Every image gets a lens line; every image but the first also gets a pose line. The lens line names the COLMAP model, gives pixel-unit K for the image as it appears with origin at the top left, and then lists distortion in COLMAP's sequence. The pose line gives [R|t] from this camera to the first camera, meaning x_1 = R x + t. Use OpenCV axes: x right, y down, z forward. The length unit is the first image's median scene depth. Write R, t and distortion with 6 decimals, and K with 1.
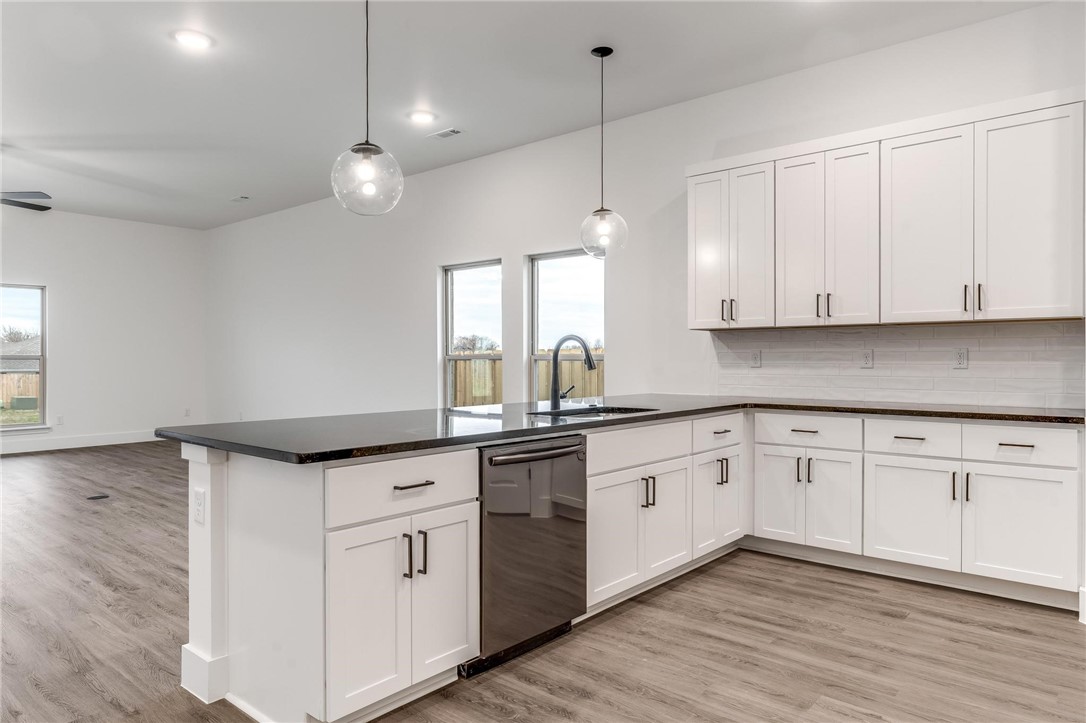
lens RADIAL K [[696.4, 0, 549.6], [0, 696.4, 359.9], [0, 0, 1]] dist [0.006541, -0.000027]
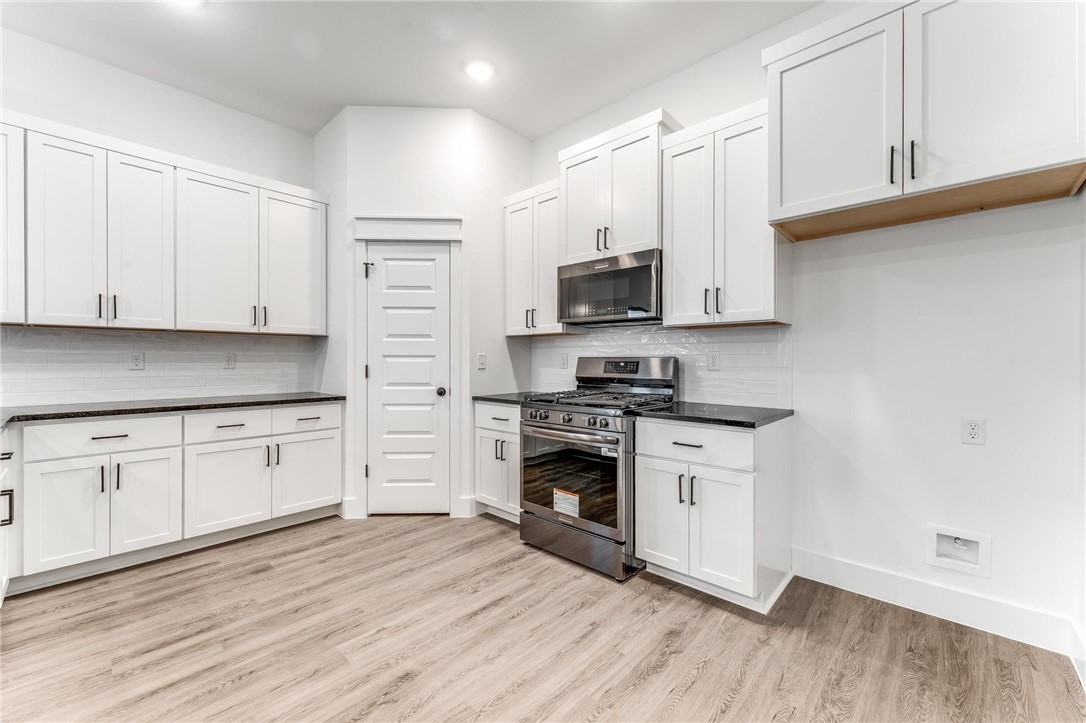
lens RADIAL K [[432.4, 0, 546.8], [0, 432.4, 362.5], [0, 0, 1]] dist [-0.001530, 0.000427]
pose [[0.041184, -0.002475, 0.999149, -0.212120], [0.000191, 0.999997, 0.002469, -0.000831], [-0.999152, 0.000089, 0.041184, 0.403665]]
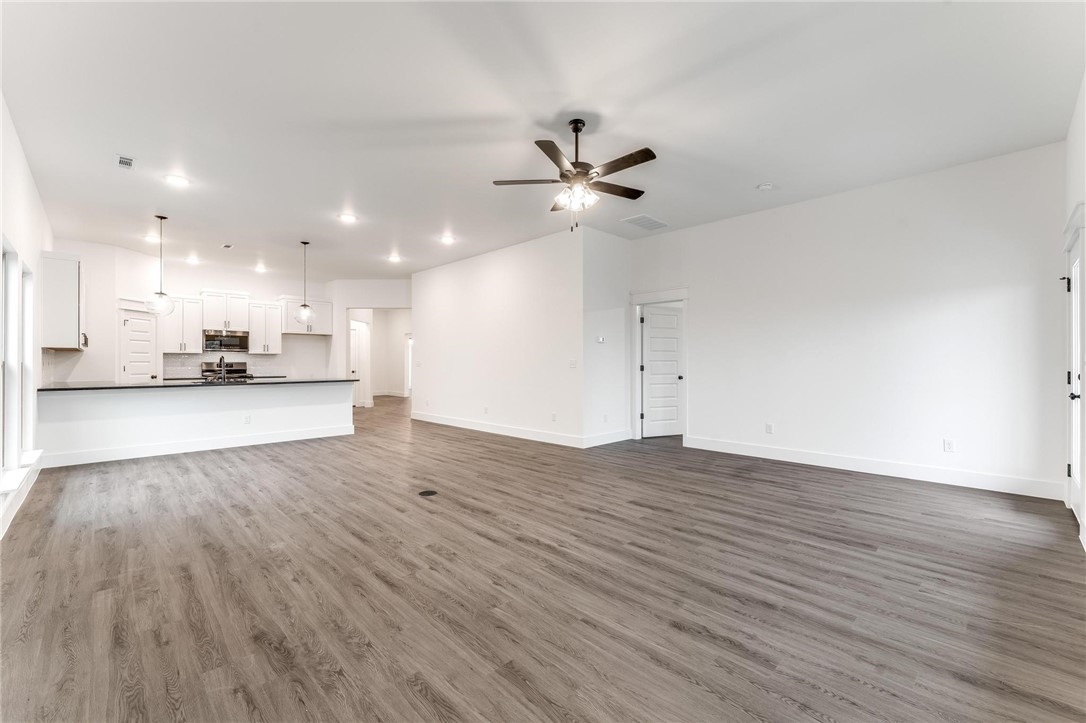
lens RADIAL K [[455.4, 0, 535.6], [0, 455.4, 360.9], [0, 0, 1]] dist [0.001941, -0.000241]
pose [[-0.994293, 0.001849, 0.106668, -1.377278], [0.001444, 0.999991, -0.003869, -0.005080], [-0.106675, -0.003693, -0.994287, 2.612806]]
